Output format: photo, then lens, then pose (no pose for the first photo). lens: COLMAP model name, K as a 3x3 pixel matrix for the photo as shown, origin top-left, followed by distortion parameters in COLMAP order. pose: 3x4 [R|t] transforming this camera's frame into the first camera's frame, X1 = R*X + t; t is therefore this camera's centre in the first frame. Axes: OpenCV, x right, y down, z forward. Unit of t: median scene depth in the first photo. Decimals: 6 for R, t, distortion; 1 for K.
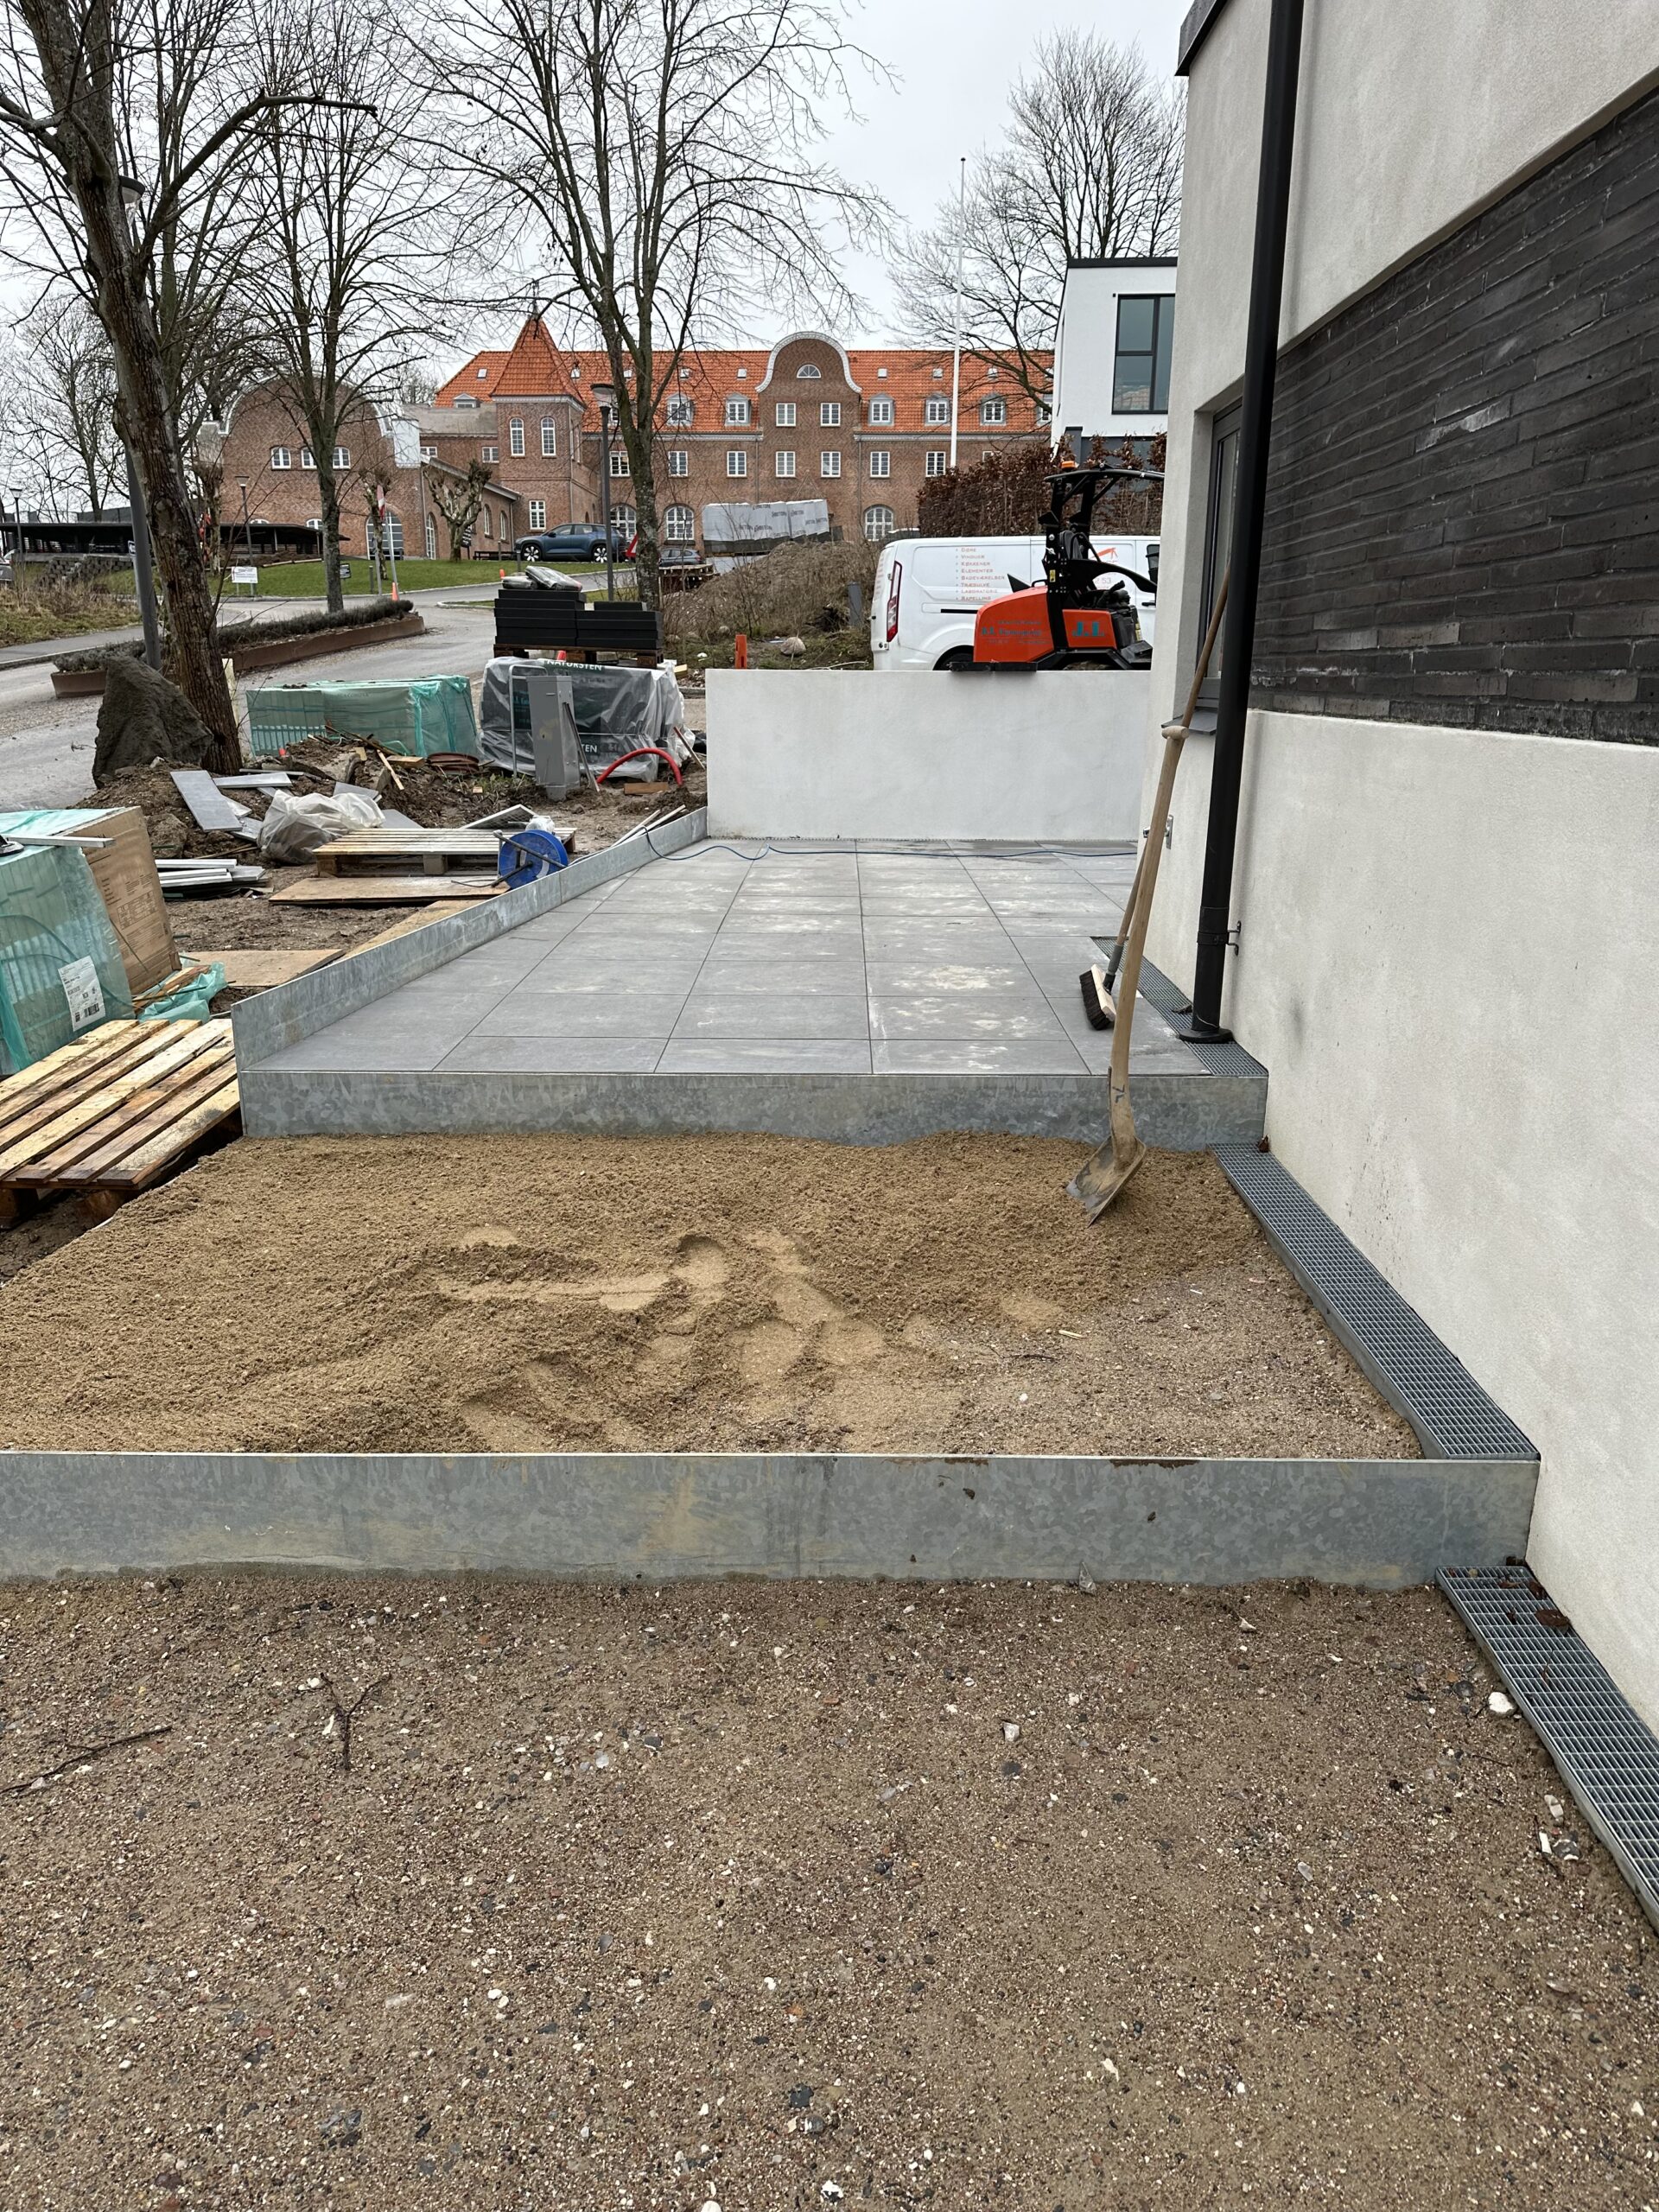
lens RADIAL K [[1521.6, 0, 821.4], [0, 1521.6, 1098.1], [0, 0, 1]] dist [0.078701, -0.117679]
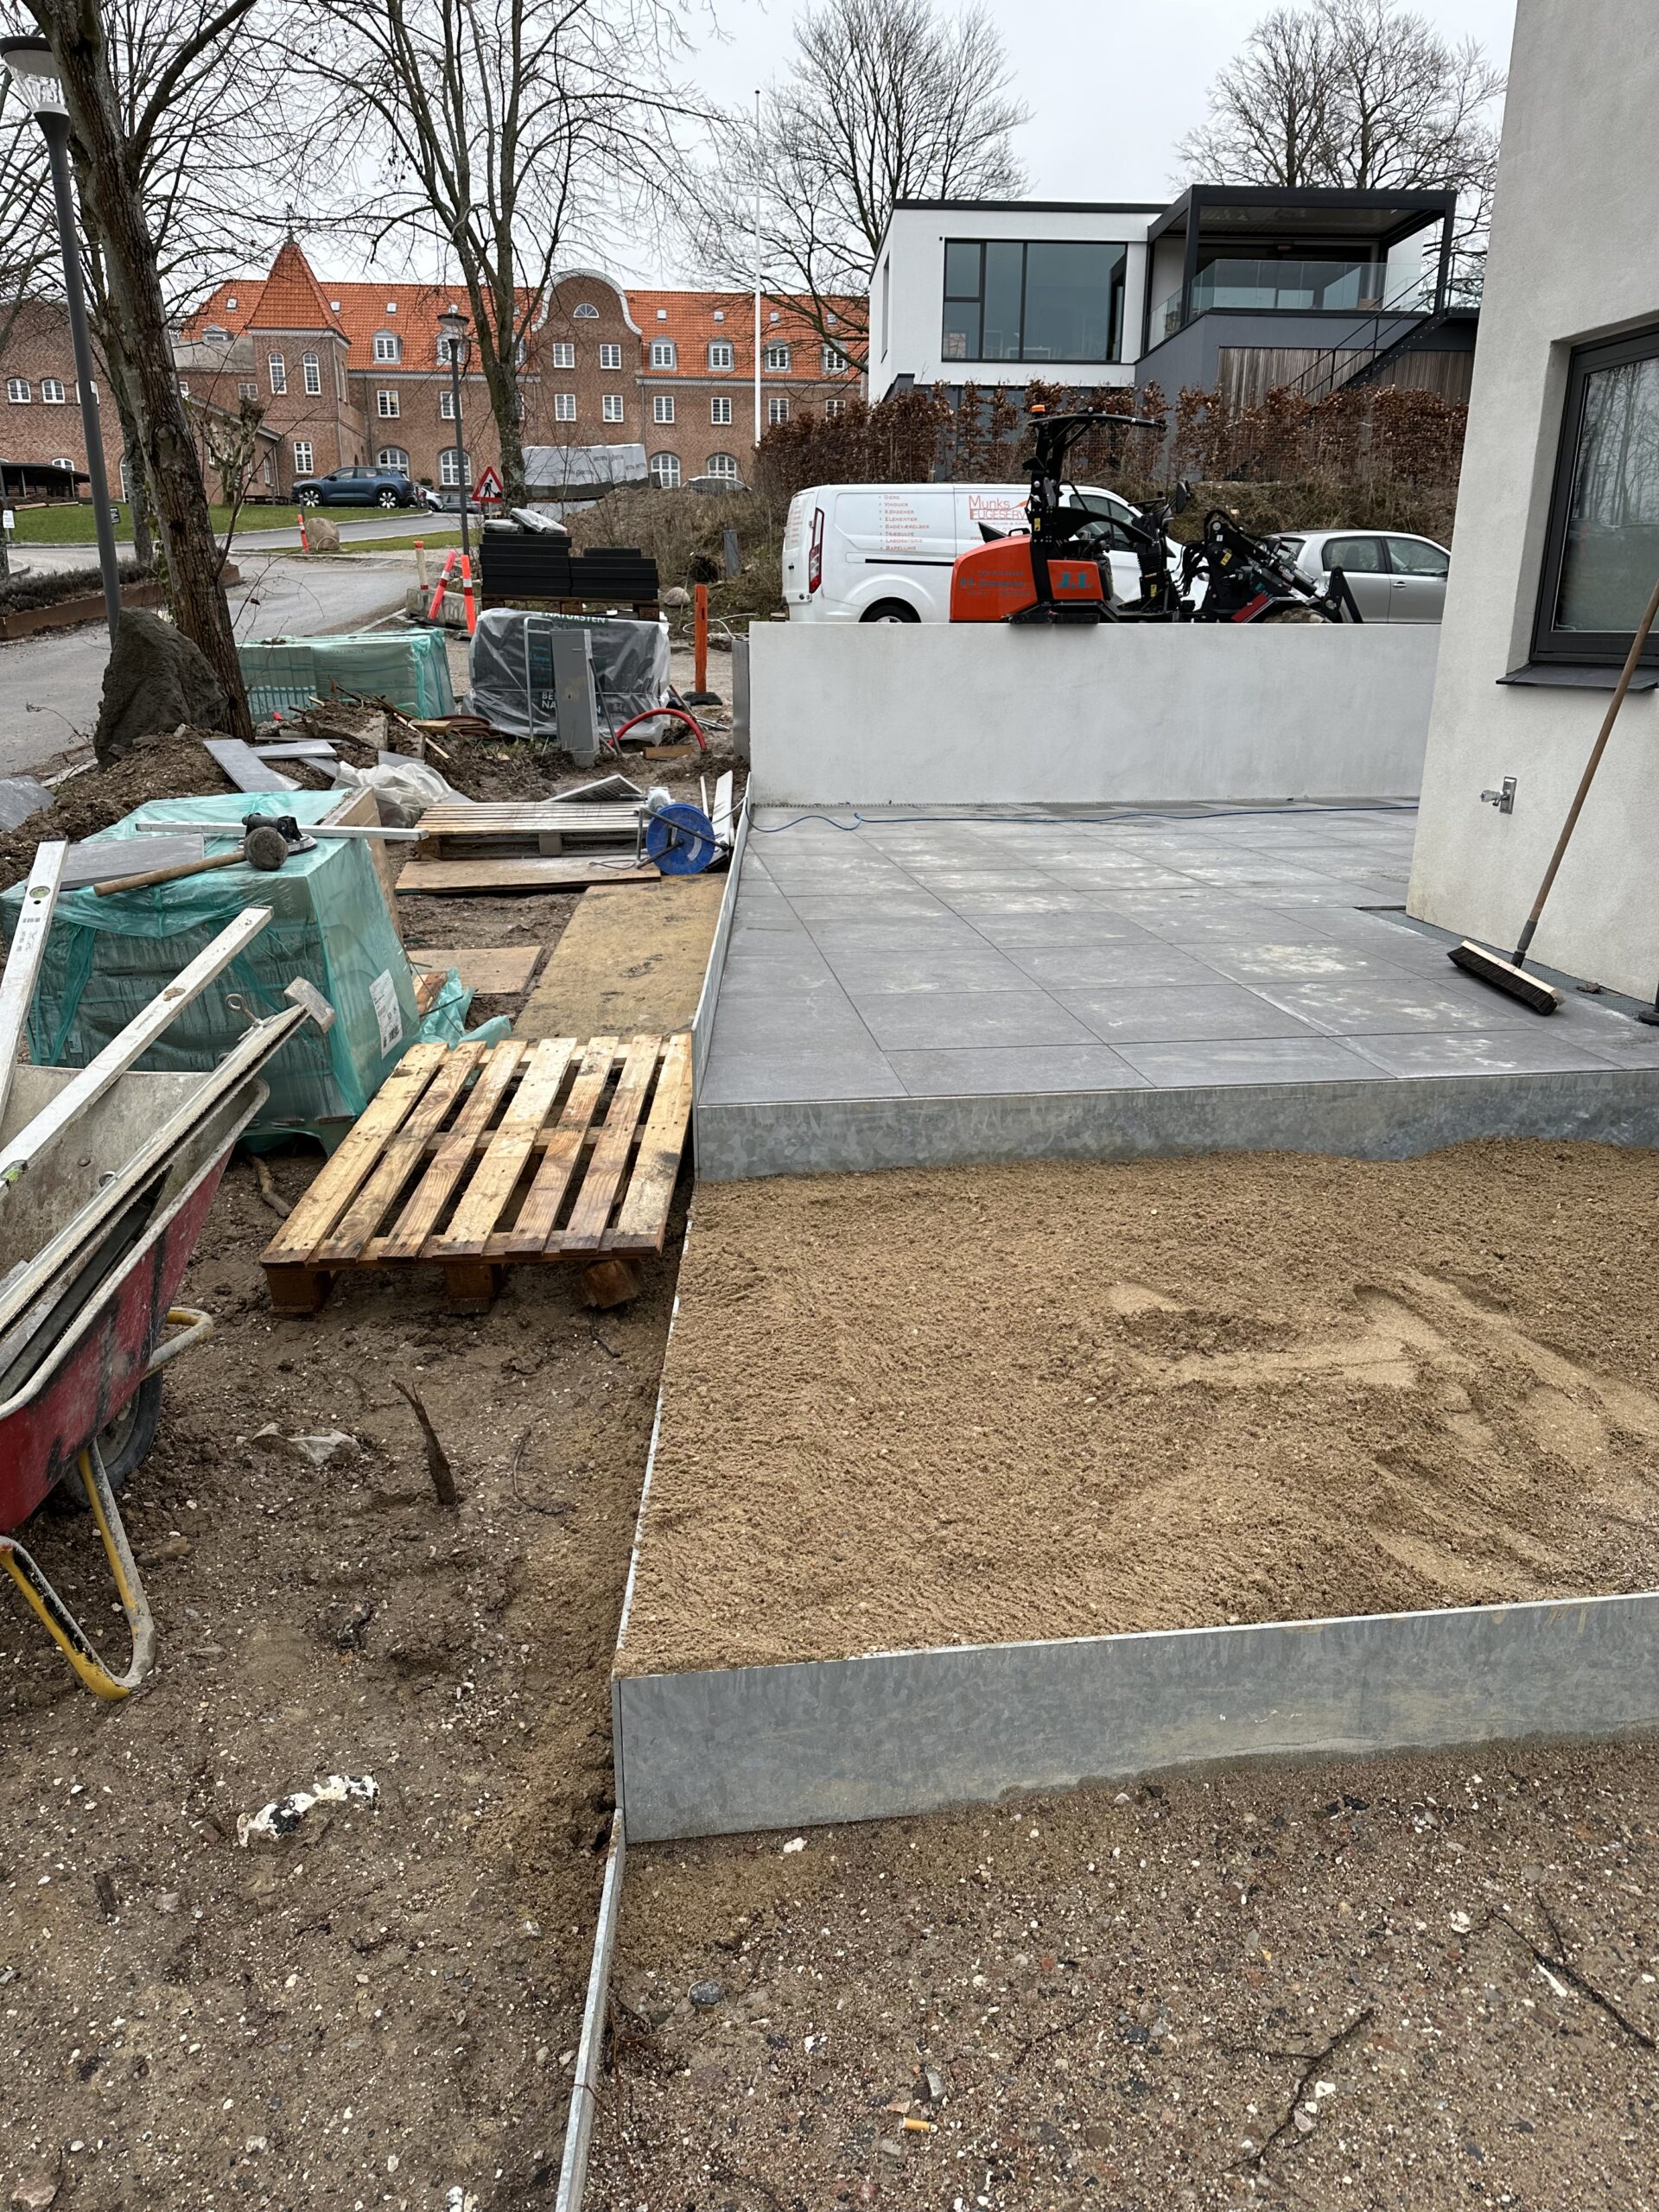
lens RADIAL K [[1532.8, 0, 819.5], [0, 1532.8, 1112.1], [0, 0, 1]] dist [0.052912, -0.067812]
pose [[0.989993, -0.042720, 0.134494, -0.095230], [0.038058, 0.998588, 0.037049, -0.009624], [-0.135887, -0.031560, 0.990221, 0.034951]]
